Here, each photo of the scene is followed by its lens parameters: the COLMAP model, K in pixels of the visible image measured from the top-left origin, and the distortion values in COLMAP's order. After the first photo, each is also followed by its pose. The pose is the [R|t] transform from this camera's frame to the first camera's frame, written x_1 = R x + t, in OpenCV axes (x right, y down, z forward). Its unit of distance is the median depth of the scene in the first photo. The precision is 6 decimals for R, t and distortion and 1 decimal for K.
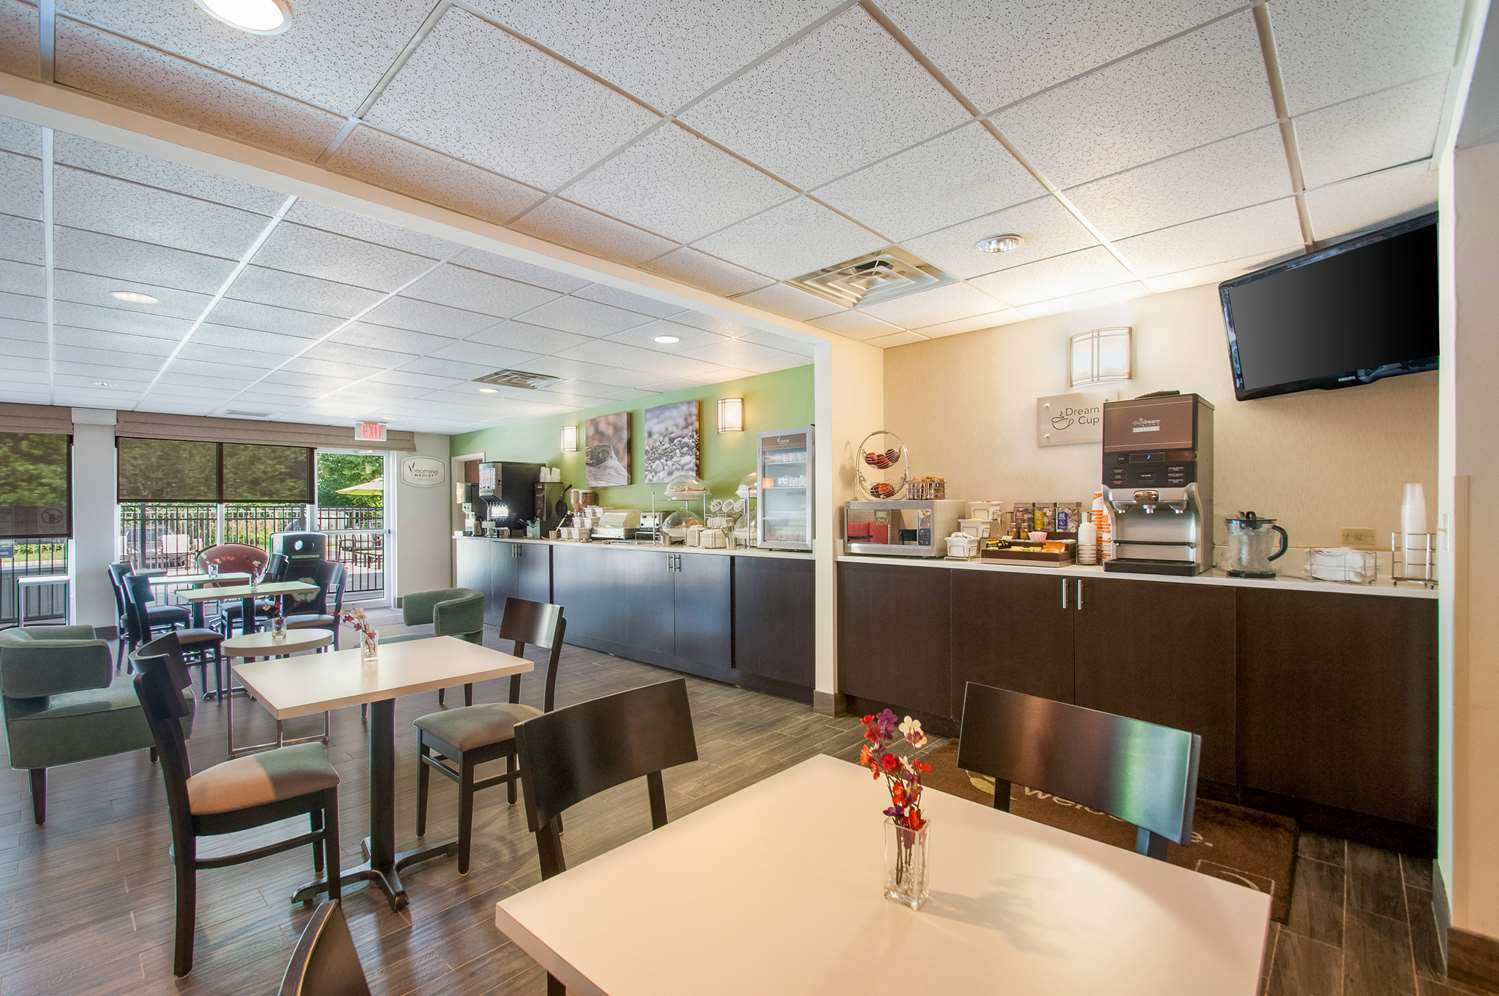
lens RADIAL K [[648.4, 0, 744.5], [0, 648.4, 506.7], [0, 0, 1]] dist [0.000176, -0.005668]
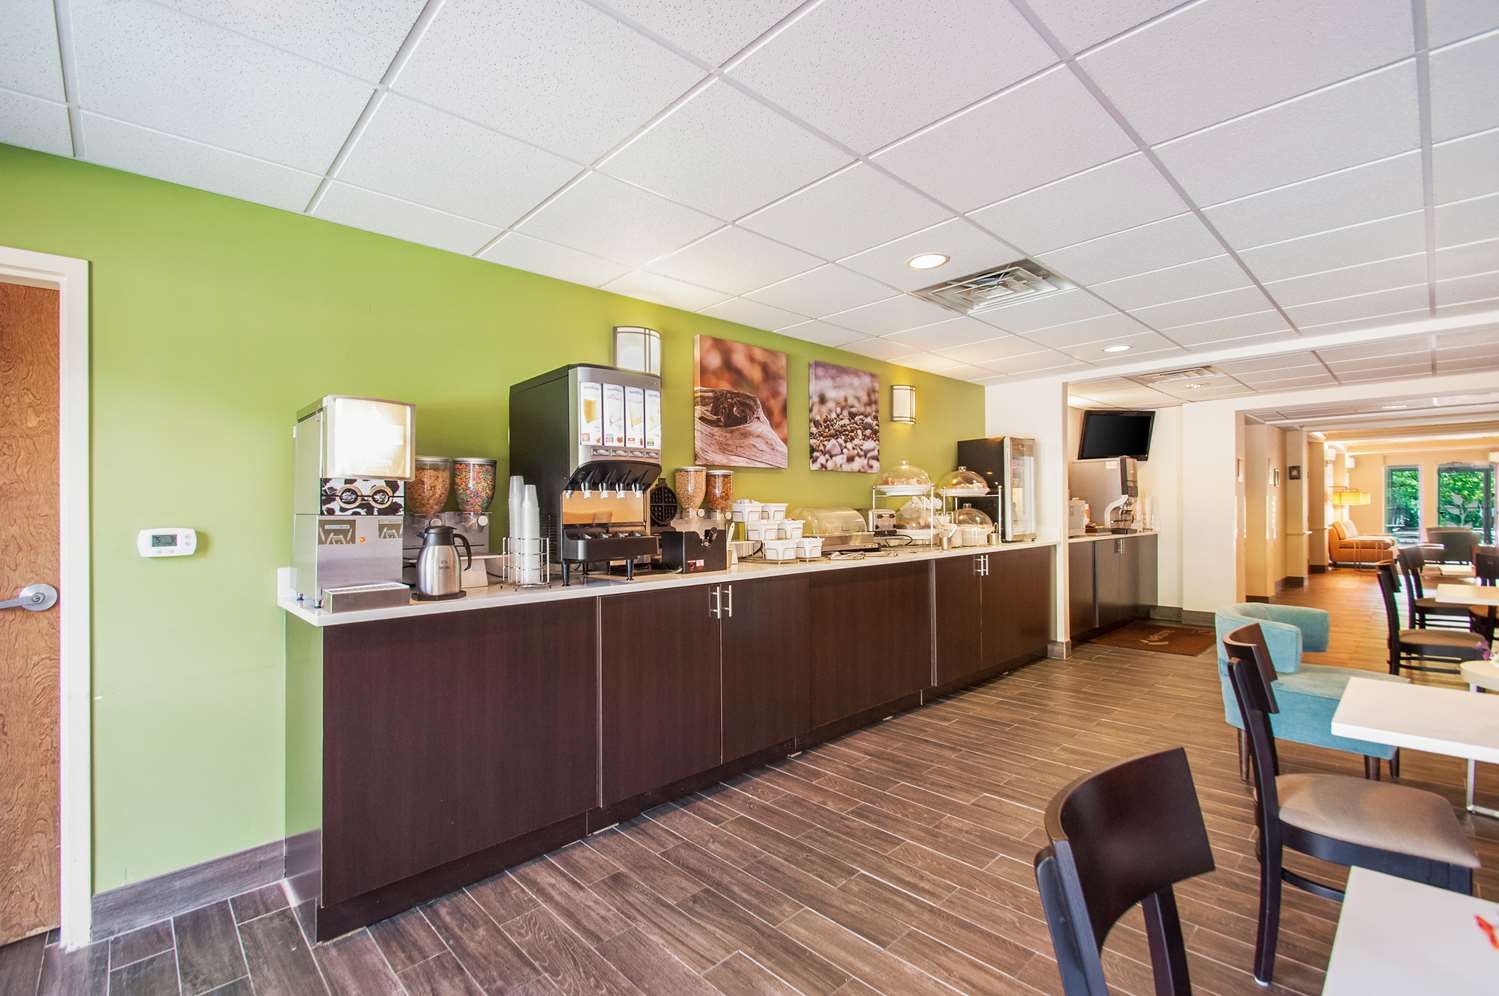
lens RADIAL K [[648.4, 0, 725.6], [0, 648.4, 508.6], [0, 0, 1]] dist [0.000176, -0.005668]
pose [[0.071595, 0.011073, 0.997372, -0.870514], [0.009697, 0.999883, -0.011797, 0.013130], [-0.997387, 0.010516, 0.071479, 1.085024]]
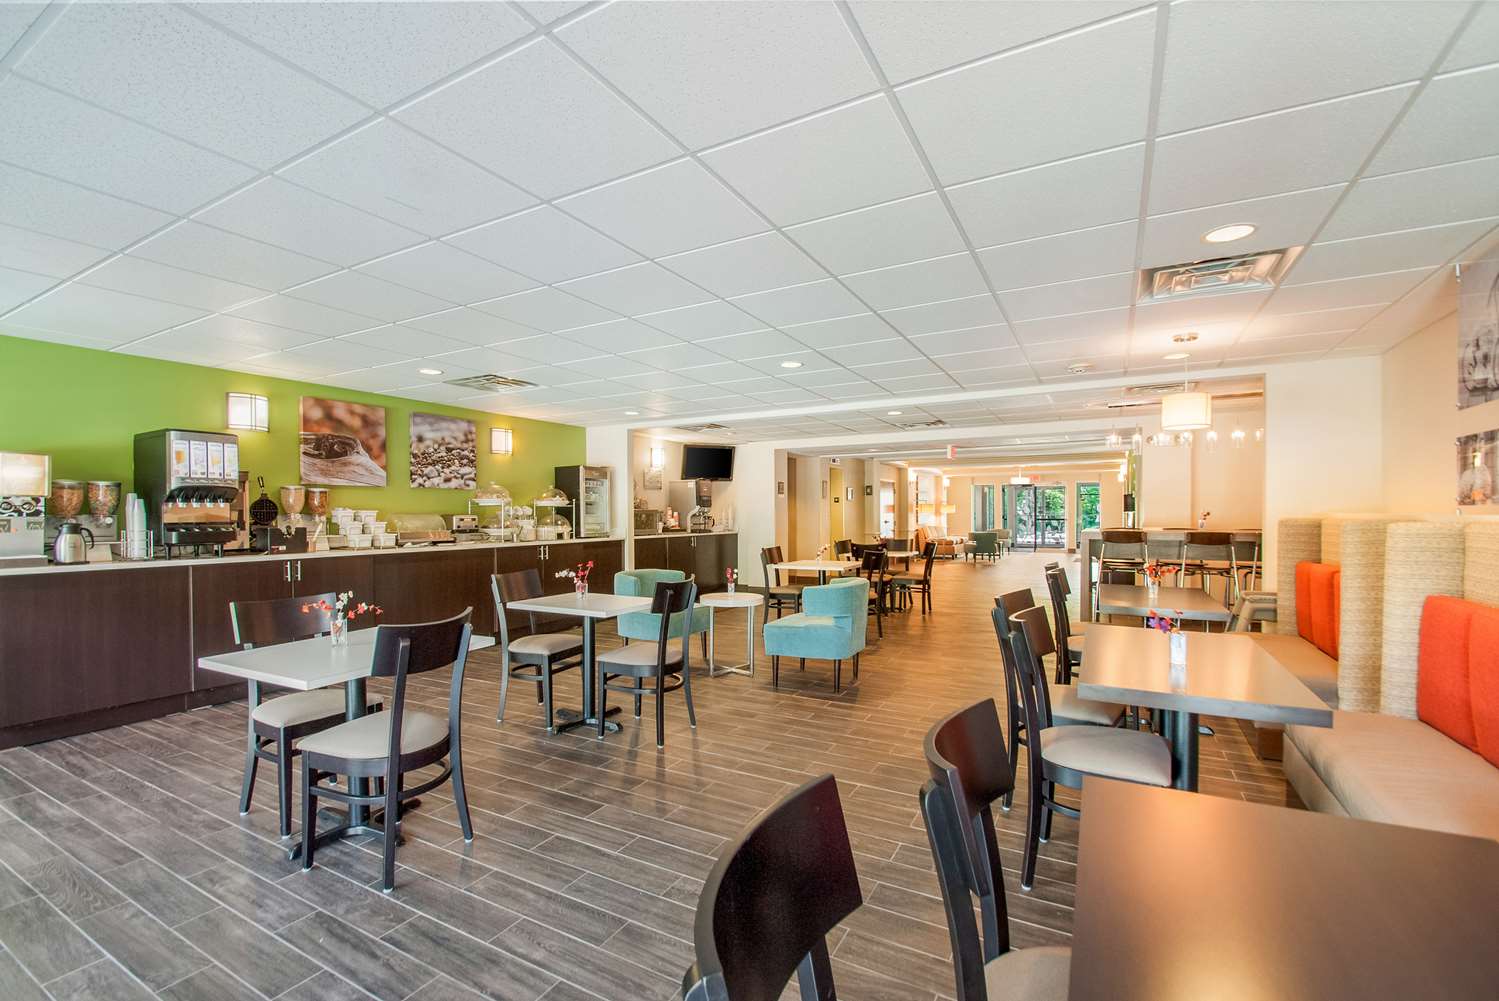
lens RADIAL K [[648.4, 0, 711.9], [0, 648.4, 529.3], [0, 0, 1]] dist [0.000176, -0.005668]
pose [[-0.211215, -0.014522, 0.977332, -1.266569], [0.003568, 0.999872, 0.015628, 0.015495], [-0.977433, 0.006788, -0.211136, 0.791538]]
